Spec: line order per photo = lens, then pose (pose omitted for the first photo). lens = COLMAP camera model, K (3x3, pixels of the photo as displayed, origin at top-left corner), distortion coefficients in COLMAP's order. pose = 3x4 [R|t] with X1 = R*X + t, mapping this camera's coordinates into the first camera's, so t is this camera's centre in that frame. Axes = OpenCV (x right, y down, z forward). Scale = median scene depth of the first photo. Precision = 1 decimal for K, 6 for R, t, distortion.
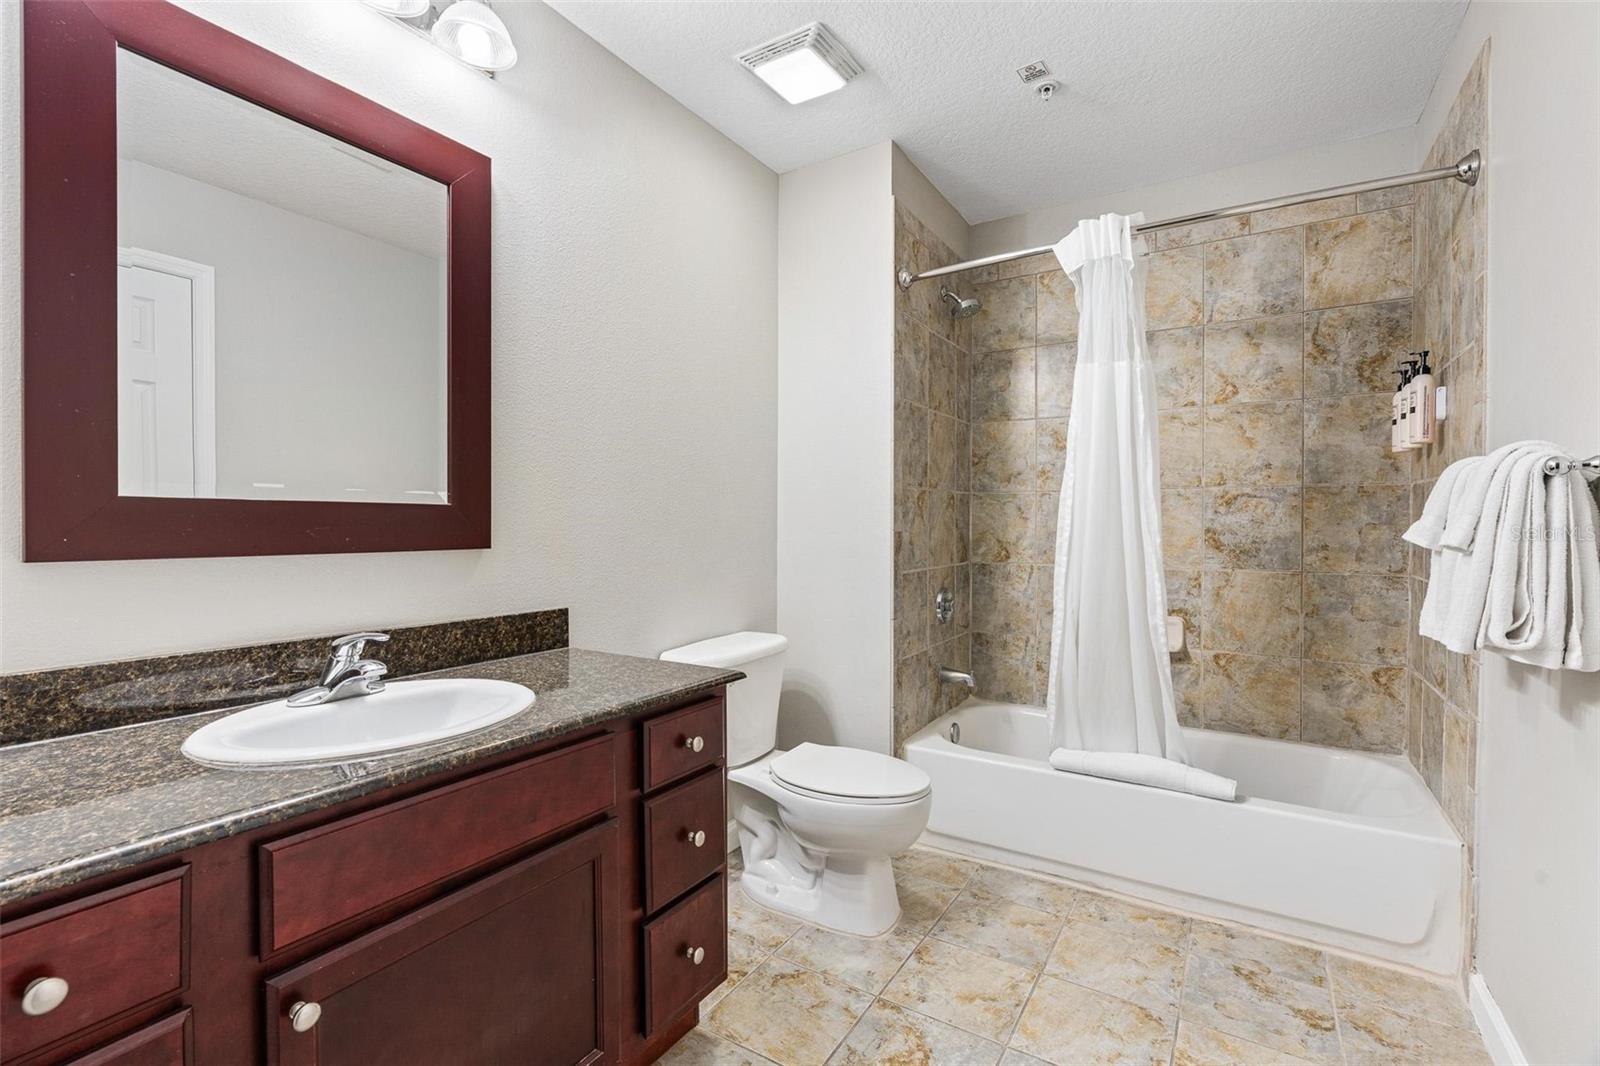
lens RADIAL K [[723.7, 0, 797.6], [0, 723.7, 526.0], [0, 0, 1]] dist [-0.004403, 0.000320]
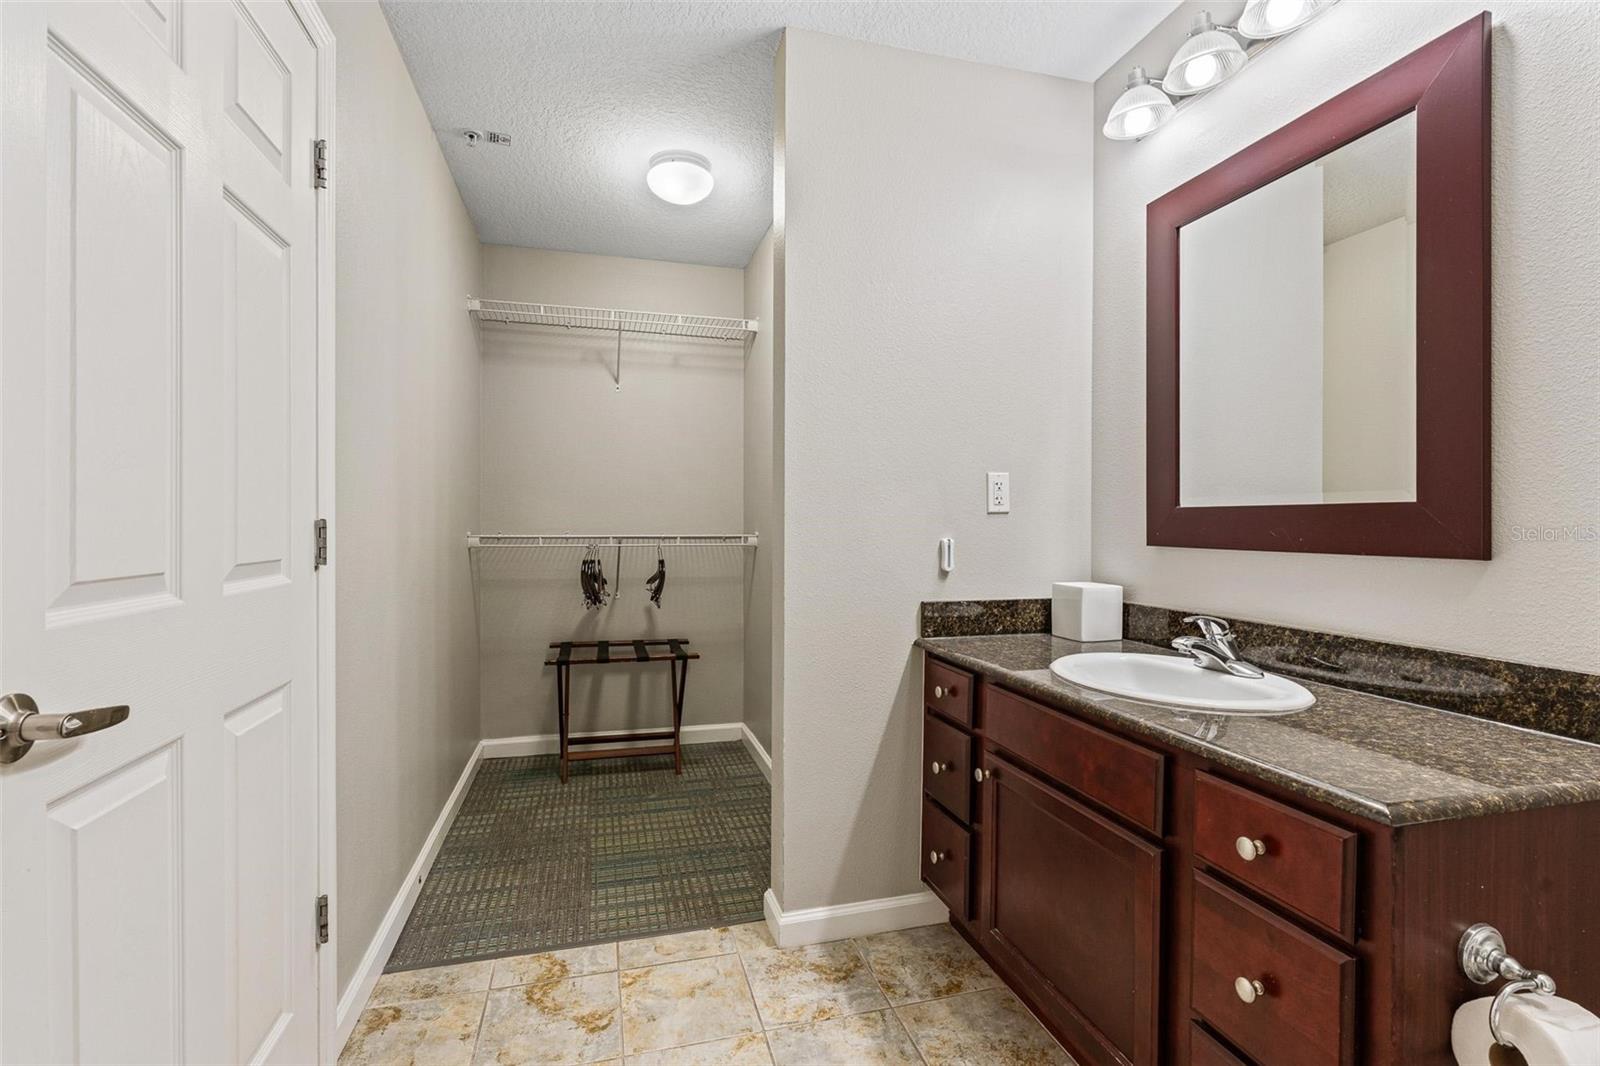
lens RADIAL K [[723.7, 0, 797.6], [0, 723.7, 526.0], [0, 0, 1]] dist [-0.004403, 0.000320]
pose [[-0.676002, -0.001326, -0.736899, 0.595058], [-0.007274, 0.999962, 0.004873, -0.001025], [0.736864, 0.008654, -0.675986, 1.060440]]
